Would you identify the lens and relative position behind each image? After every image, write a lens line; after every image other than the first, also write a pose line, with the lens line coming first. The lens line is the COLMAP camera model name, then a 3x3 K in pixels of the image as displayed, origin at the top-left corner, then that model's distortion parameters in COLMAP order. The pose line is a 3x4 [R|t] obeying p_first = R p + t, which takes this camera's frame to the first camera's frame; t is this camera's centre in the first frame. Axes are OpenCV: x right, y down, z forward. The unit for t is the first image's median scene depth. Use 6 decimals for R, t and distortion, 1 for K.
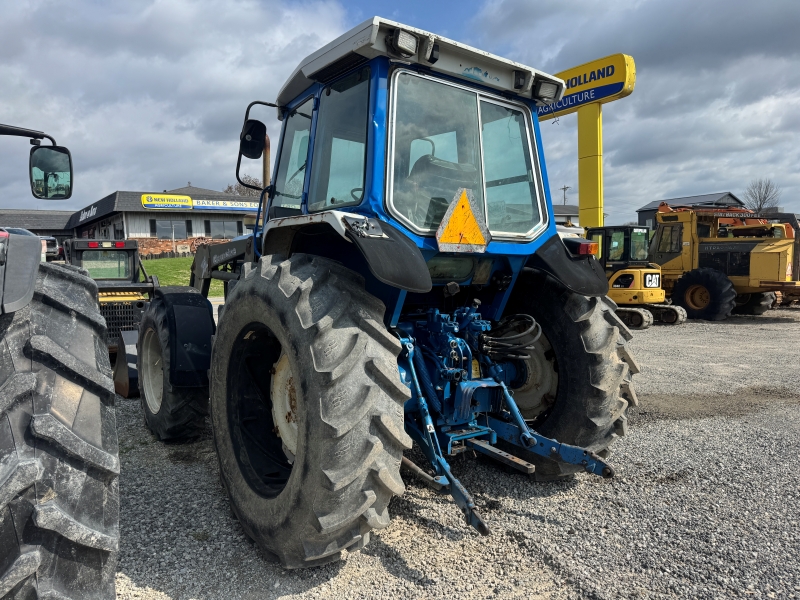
lens RADIAL K [[558.8, 0, 400.0], [0, 558.8, 300.0], [0, 0, 1]] dist [0.085882, -0.102553]
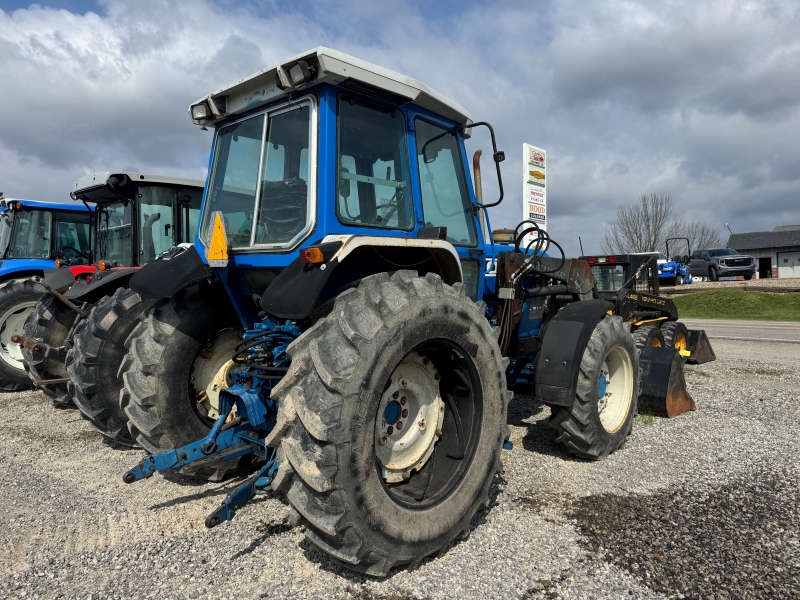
lens RADIAL K [[562.0, 0, 400.0], [0, 562.0, 300.0], [0, 0, 1]] dist [-0.007500, -0.002291]
pose [[0.166229, 0.034245, -0.985492, 1.147380], [-0.059279, 0.997936, 0.024679, -0.060196], [0.984304, 0.054316, 0.167916, 1.037249]]
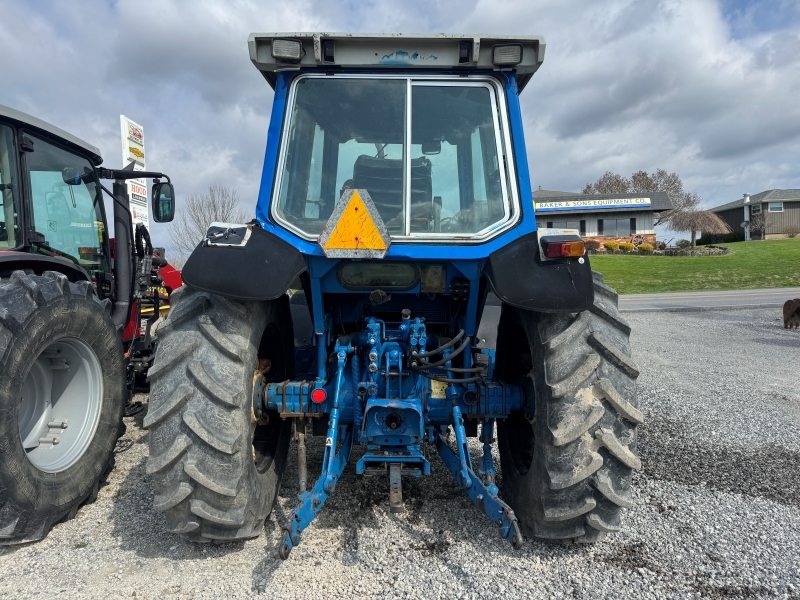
lens RADIAL K [[558.8, 0, 400.0], [0, 558.8, 300.0], [0, 0, 1]] dist [0.085882, -0.102553]
pose [[0.798263, 0.030957, -0.601513, 0.643395], [-0.030676, 0.999472, 0.010728, -0.024754], [0.601527, 0.009888, 0.798791, 0.268589]]
